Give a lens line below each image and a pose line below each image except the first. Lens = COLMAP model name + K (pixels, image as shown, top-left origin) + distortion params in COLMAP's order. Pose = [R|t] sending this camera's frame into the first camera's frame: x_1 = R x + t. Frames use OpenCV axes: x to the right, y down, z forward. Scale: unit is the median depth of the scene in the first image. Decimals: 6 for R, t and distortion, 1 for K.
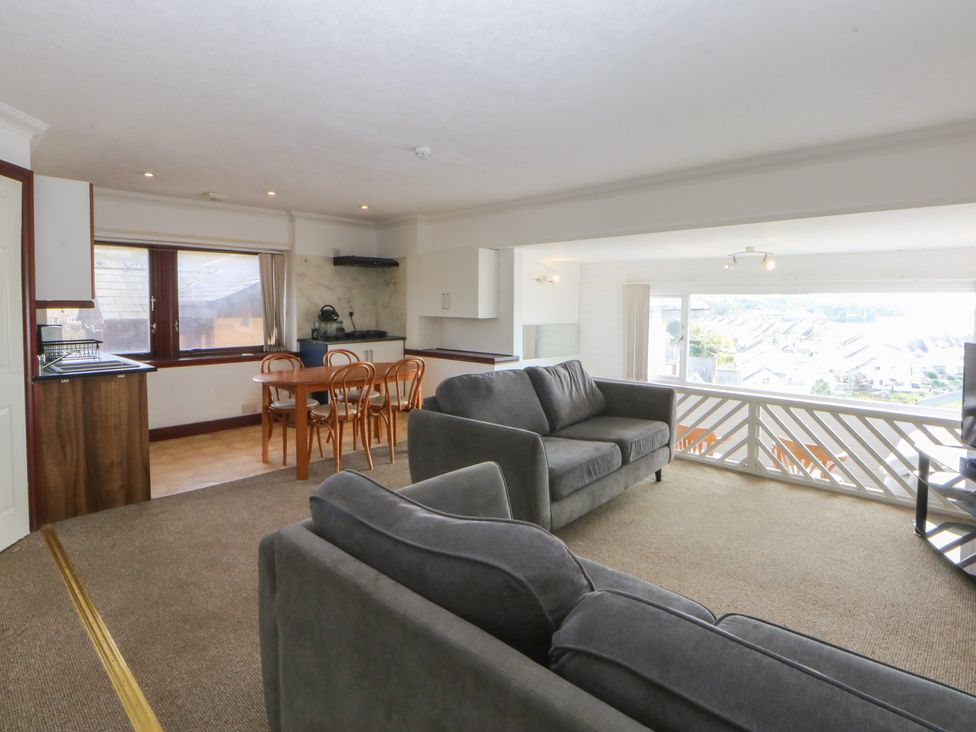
lens RADIAL K [[528.5, 0, 479.1], [0, 528.5, 362.2], [0, 0, 1]] dist [-0.006344, -0.013242]
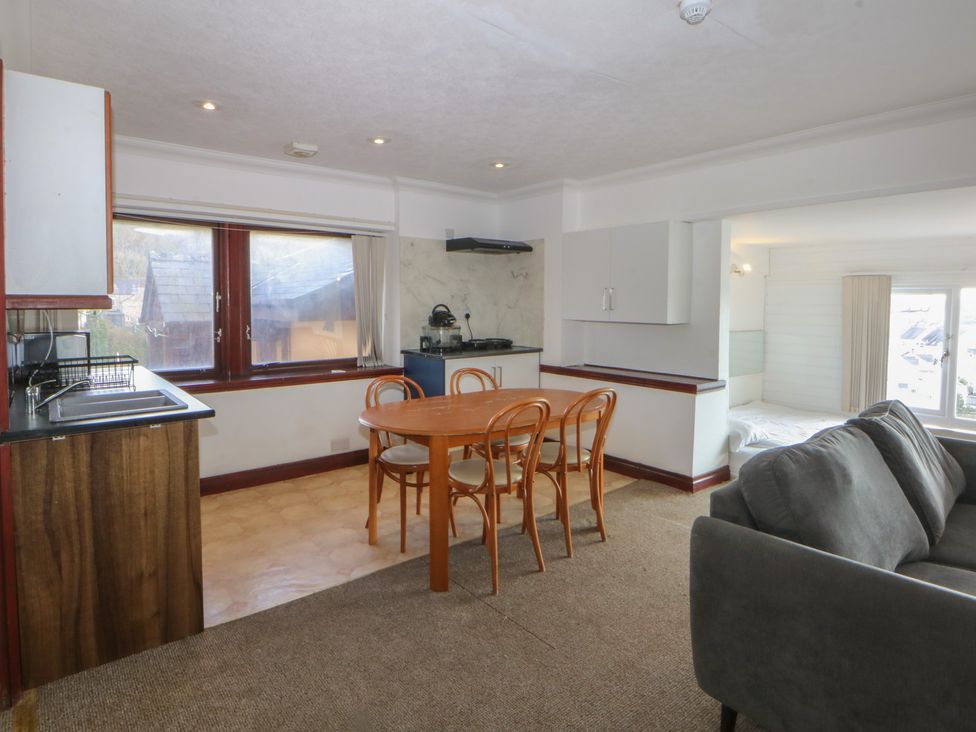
lens RADIAL K [[528.5, 0, 468.3], [0, 528.5, 370.2], [0, 0, 1]] dist [-0.006344, -0.013242]
pose [[0.991703, 0.015449, -0.127619, -0.172860], [-0.013540, 0.999783, 0.015807, -0.032229], [0.127836, -0.013948, 0.991697, 0.305546]]
